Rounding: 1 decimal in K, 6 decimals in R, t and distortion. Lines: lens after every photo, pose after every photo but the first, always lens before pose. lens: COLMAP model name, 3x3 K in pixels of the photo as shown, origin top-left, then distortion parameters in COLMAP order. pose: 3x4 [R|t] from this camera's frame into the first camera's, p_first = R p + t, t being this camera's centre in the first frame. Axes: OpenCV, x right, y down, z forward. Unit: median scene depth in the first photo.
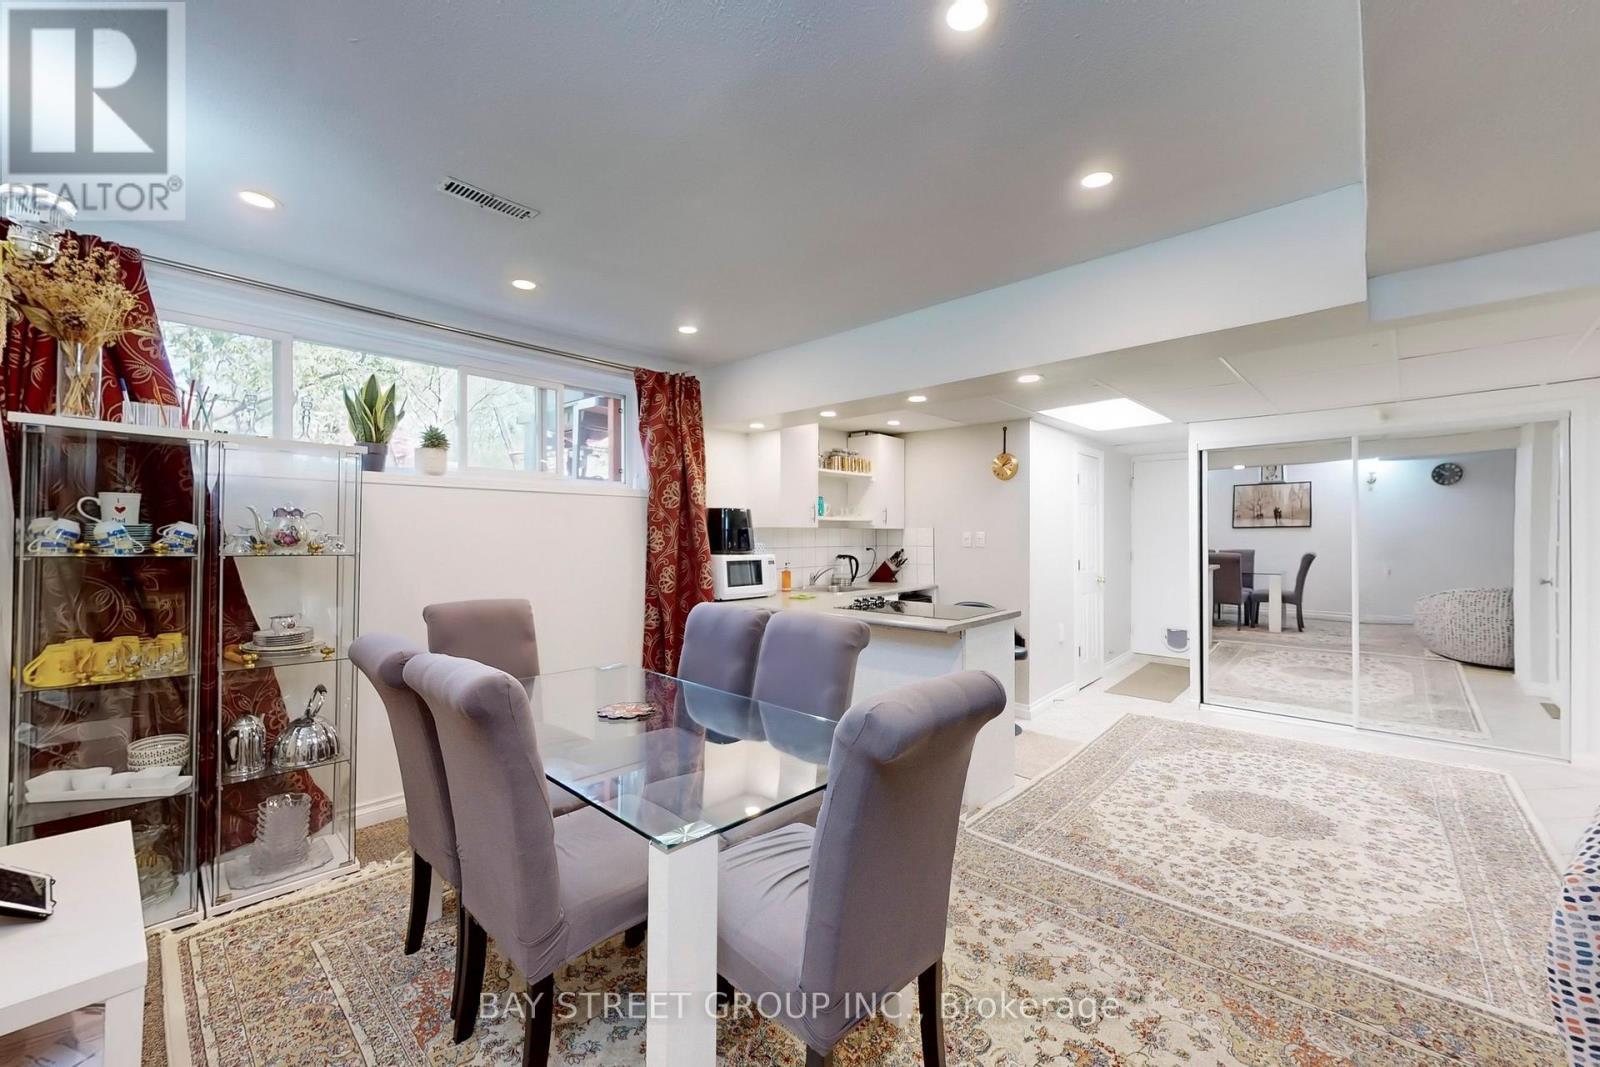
lens RADIAL K [[643.4, 0, 801.9], [0, 643.4, 539.5], [0, 0, 1]] dist [0.001081, -0.000352]
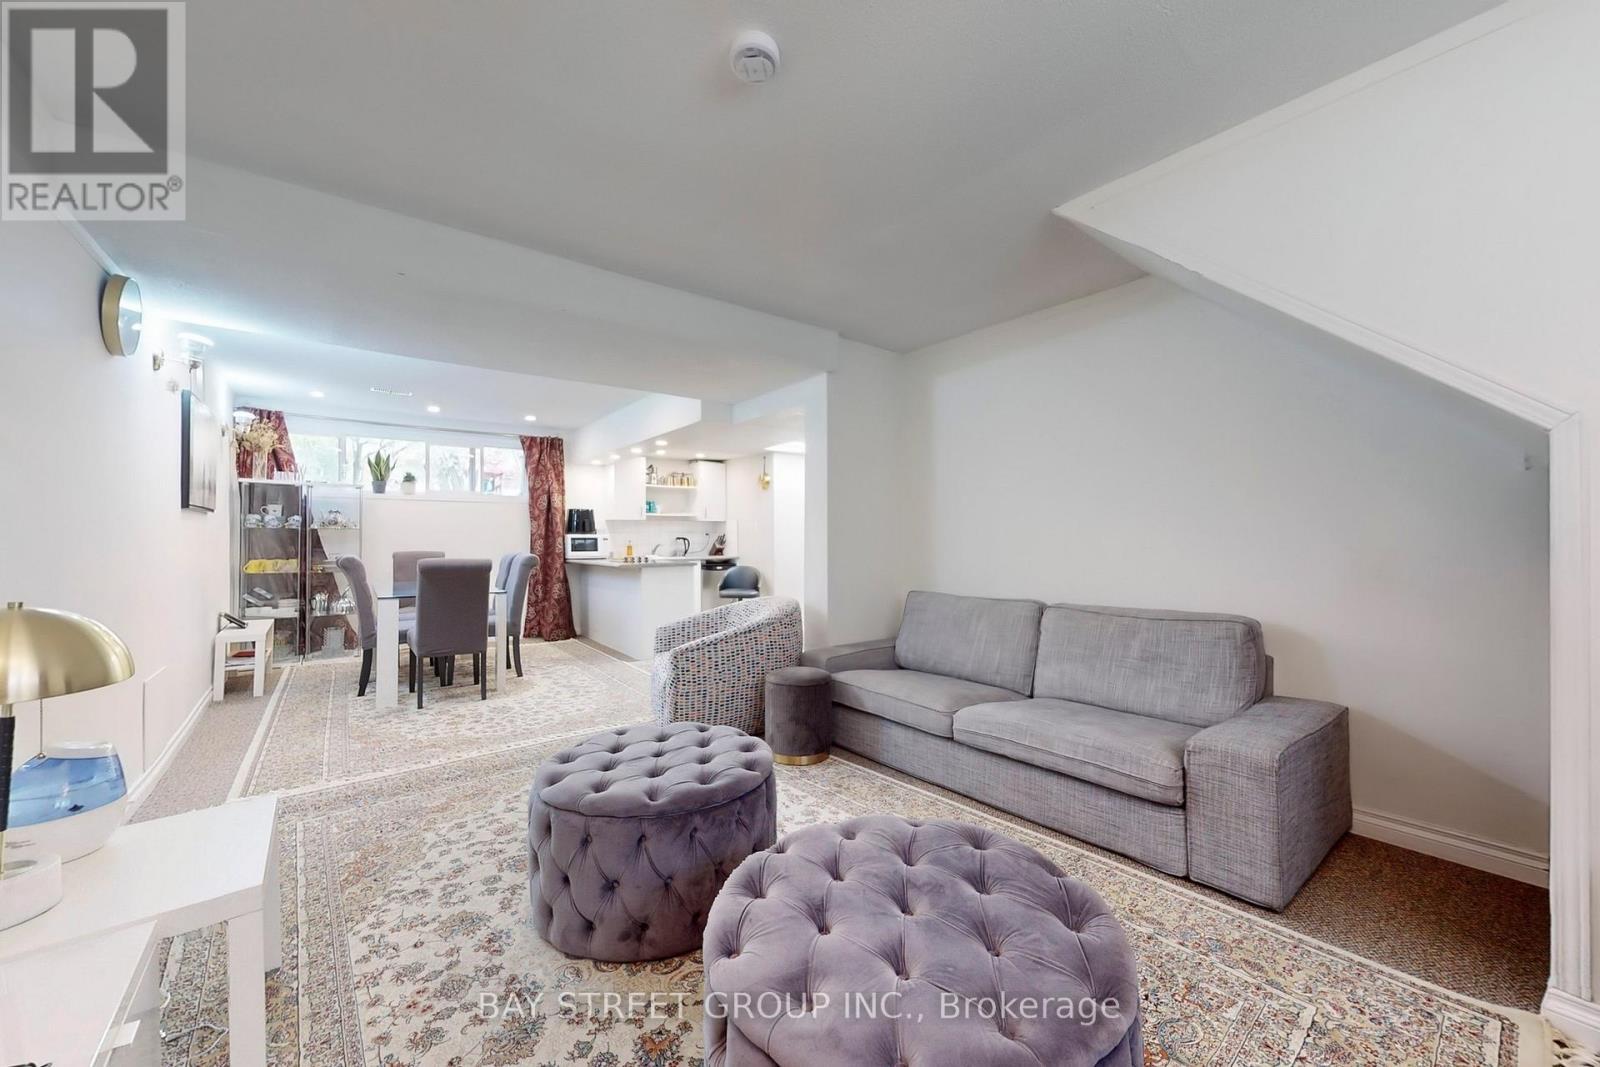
lens RADIAL K [[613.5, 0, 795.1], [0, 613.5, 539.1], [0, 0, 1]] dist [-0.001388, -0.000278]
pose [[0.983553, -0.001354, -0.180612, 1.092766], [0.000988, 0.999997, -0.002115, 0.055562], [0.180615, 0.001902, 0.983552, -0.797464]]
